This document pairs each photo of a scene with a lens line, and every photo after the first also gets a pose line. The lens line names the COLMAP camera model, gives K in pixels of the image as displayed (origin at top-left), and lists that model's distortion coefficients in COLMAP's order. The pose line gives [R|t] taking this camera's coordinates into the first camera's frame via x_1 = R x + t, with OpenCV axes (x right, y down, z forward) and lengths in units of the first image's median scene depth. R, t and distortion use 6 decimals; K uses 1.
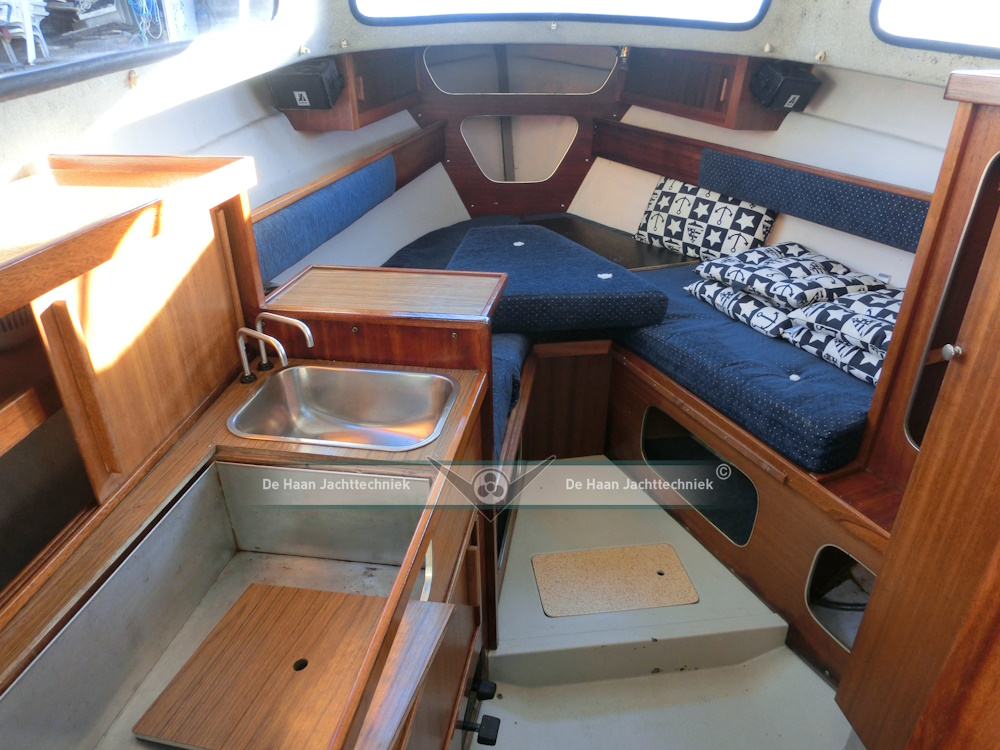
lens RADIAL K [[696.4, 0, 503.4], [0, 696.4, 372.4], [0, 0, 1]] dist [-0.050147, 0.024949]
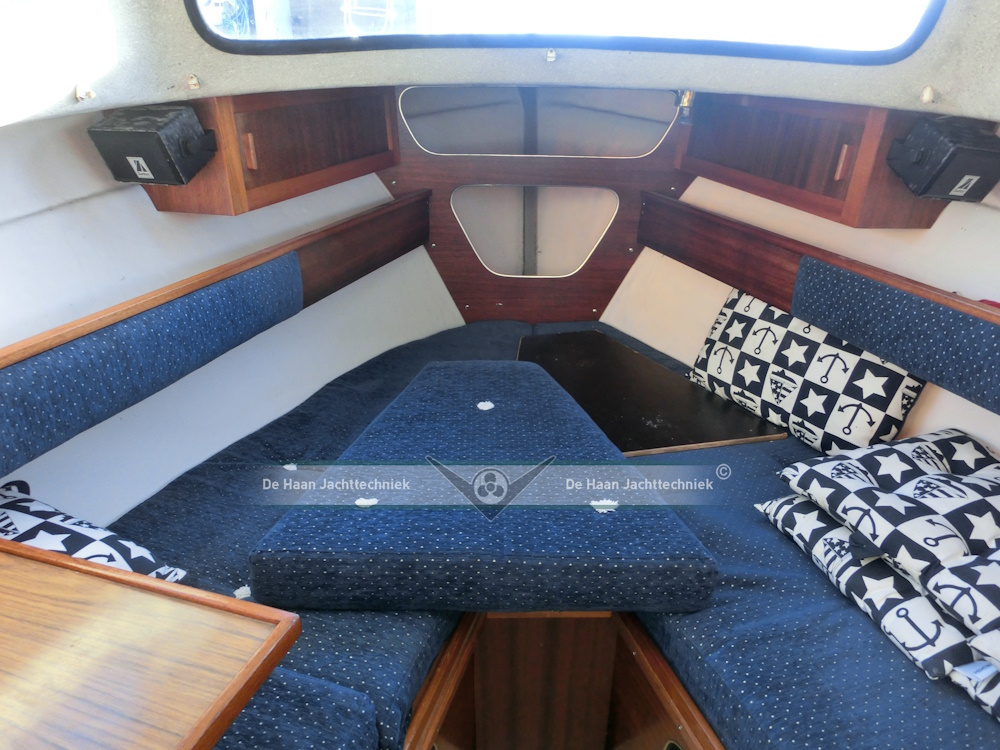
lens RADIAL K [[696.4, 0, 503.4], [0, 696.4, 372.4], [0, 0, 1]] dist [-0.050147, 0.024949]
pose [[0.990891, 0.057712, -0.121671, 0.104854], [-0.064462, 0.996549, -0.052296, -0.168030], [0.118233, 0.059663, 0.991192, 0.360765]]
